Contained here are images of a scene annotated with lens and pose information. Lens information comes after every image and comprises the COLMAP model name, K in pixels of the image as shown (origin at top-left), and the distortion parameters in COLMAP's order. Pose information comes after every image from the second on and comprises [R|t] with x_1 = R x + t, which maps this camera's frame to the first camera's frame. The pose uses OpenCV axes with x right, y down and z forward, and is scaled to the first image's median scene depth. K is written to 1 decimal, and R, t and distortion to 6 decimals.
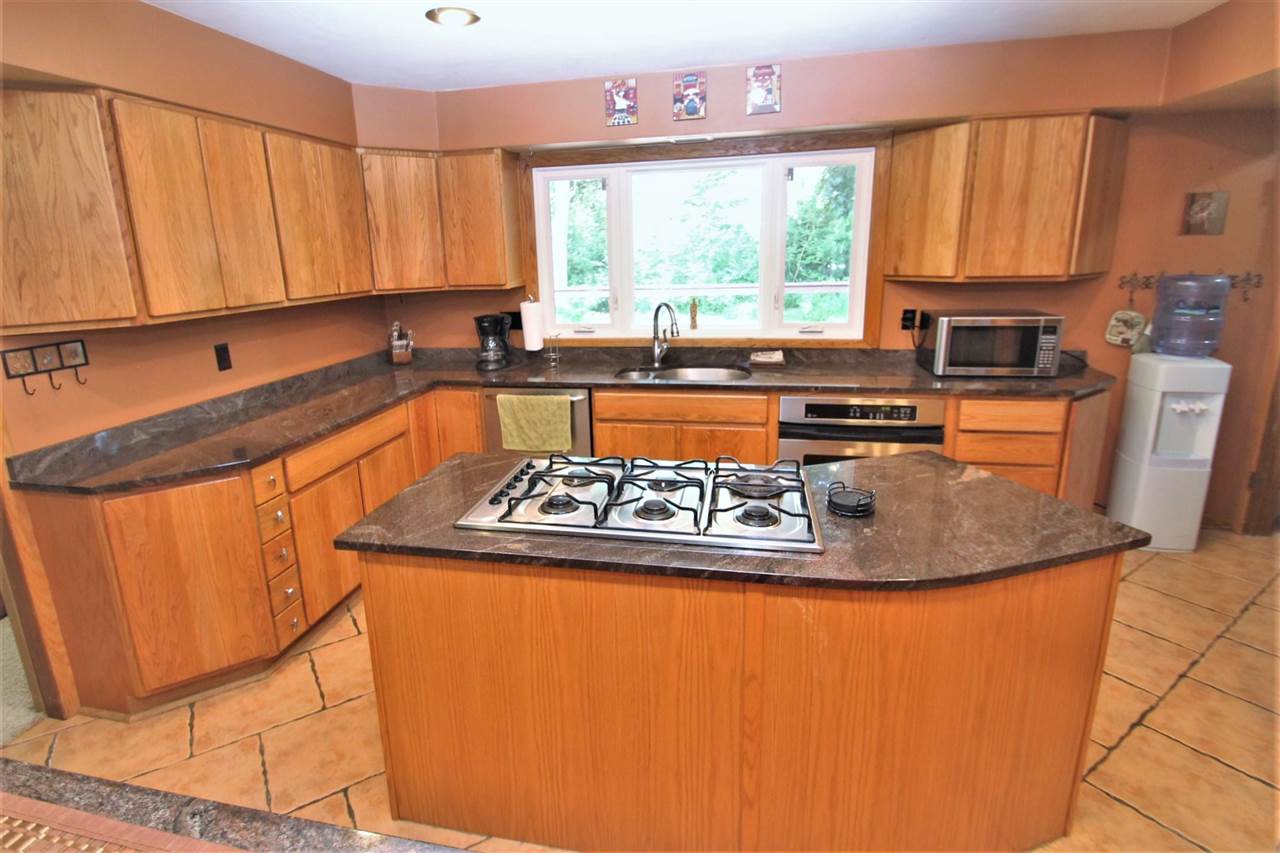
lens RADIAL K [[624.0, 0, 614.5], [0, 624.0, 404.2], [0, 0, 1]] dist [0.010012, -0.016495]
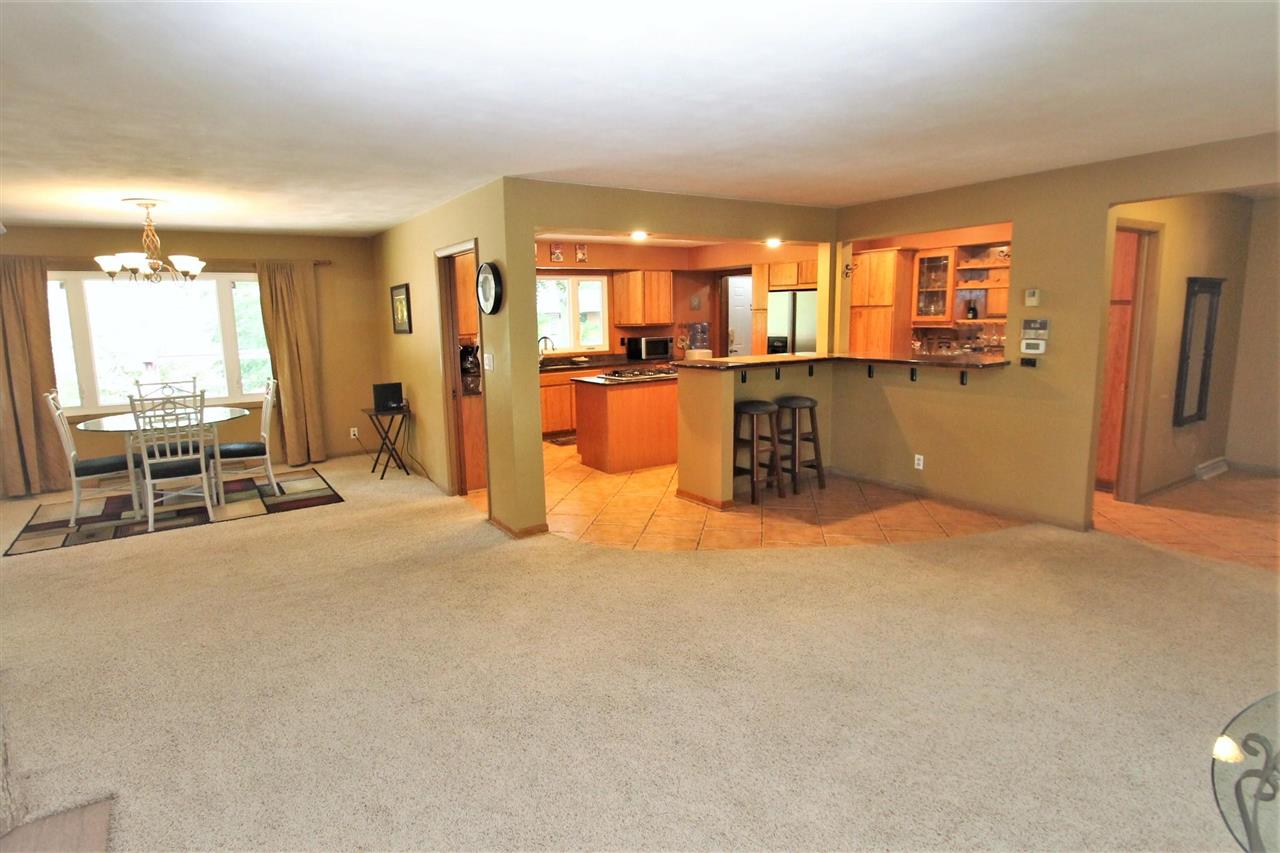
lens RADIAL K [[624.0, 0, 614.5], [0, 624.0, 404.2], [0, 0, 1]] dist [0.010012, -0.016495]
pose [[0.710650, -0.087640, 0.698065, -1.499192], [0.173010, 0.983512, -0.052653, 0.269378], [-0.681941, 0.158190, 0.714095, -0.830210]]
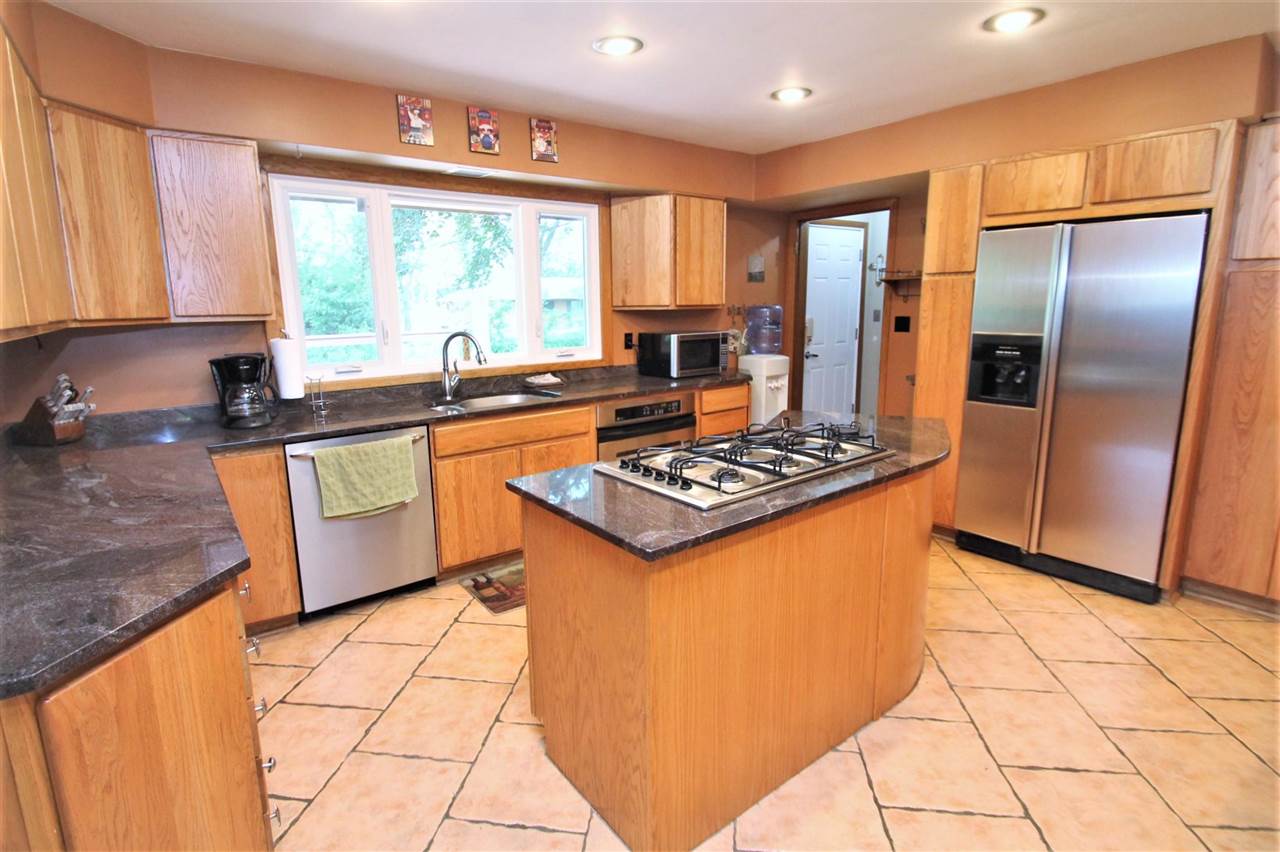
lens RADIAL K [[609.6, 0, 628.6], [0, 609.6, 414.5], [0, 0, 1]] dist [0.009297, -0.016271]
pose [[0.655381, -0.119907, 0.745720, -0.535015], [0.179879, 0.983689, 0.000084, 0.013311], [-0.733567, 0.134084, 0.666259, 0.211757]]
